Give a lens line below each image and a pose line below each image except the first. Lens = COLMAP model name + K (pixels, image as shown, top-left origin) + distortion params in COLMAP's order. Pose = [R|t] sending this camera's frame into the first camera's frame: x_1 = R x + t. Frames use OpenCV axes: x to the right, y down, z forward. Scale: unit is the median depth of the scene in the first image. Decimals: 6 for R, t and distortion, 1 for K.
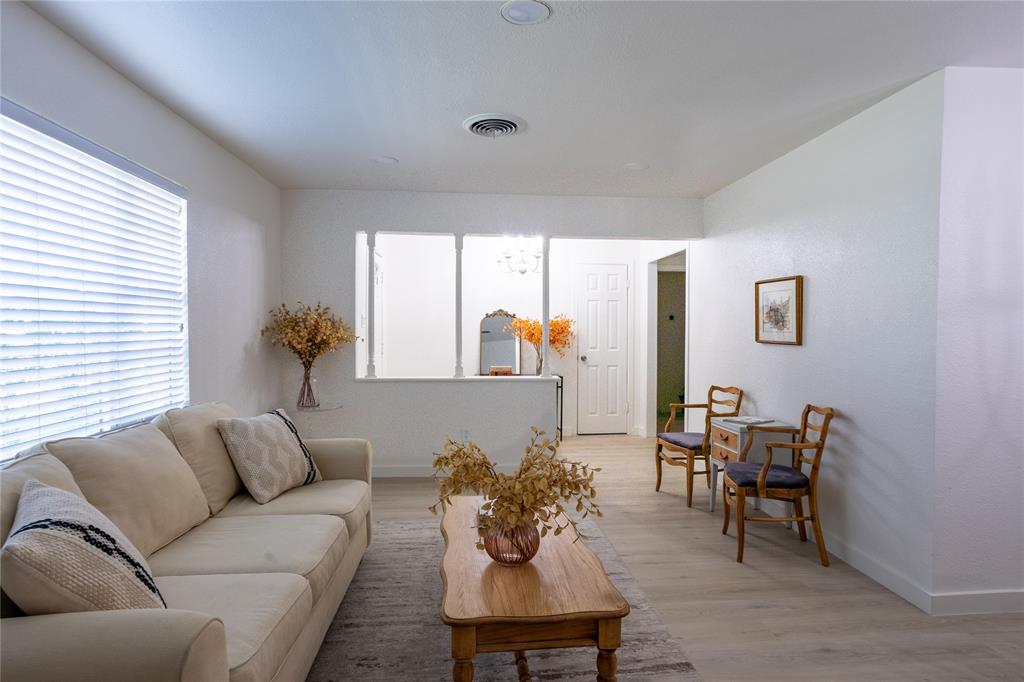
lens RADIAL K [[588.0, 0, 517.2], [0, 588.0, 343.5], [0, 0, 1]] dist [-0.039573, 0.031840]
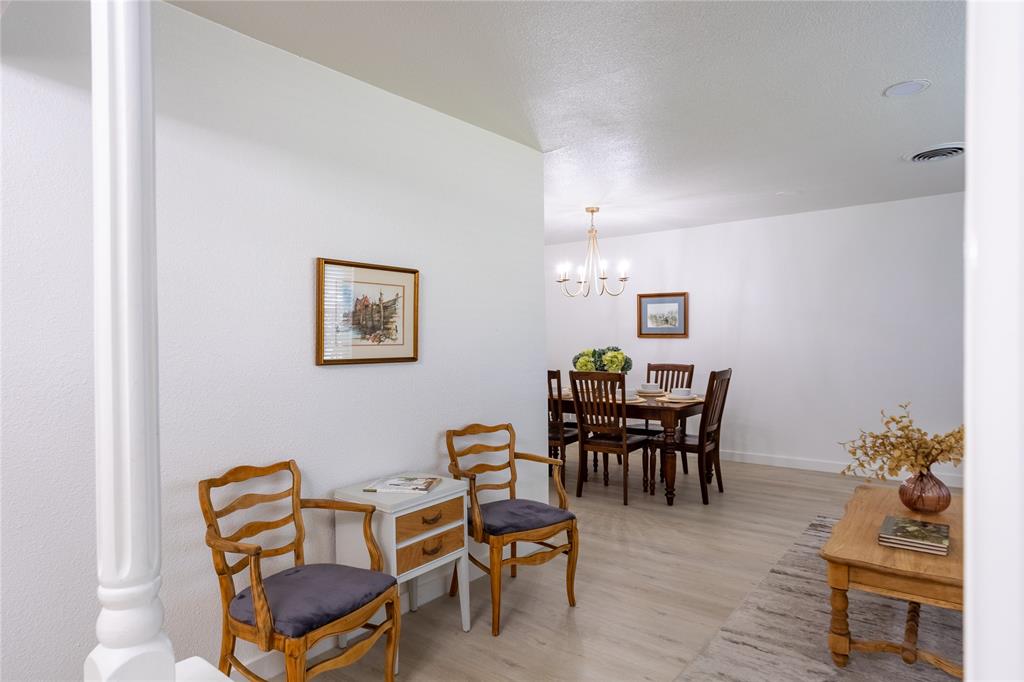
lens RADIAL K [[588.0, 0, 512.5], [0, 588.0, 343.4], [0, 0, 1]] dist [-0.039573, 0.031840]
pose [[-0.722235, -0.002711, 0.691642, -0.128607], [0.026876, 0.999127, 0.031981, -0.038418], [-0.691125, 0.041686, -0.721532, 1.373991]]
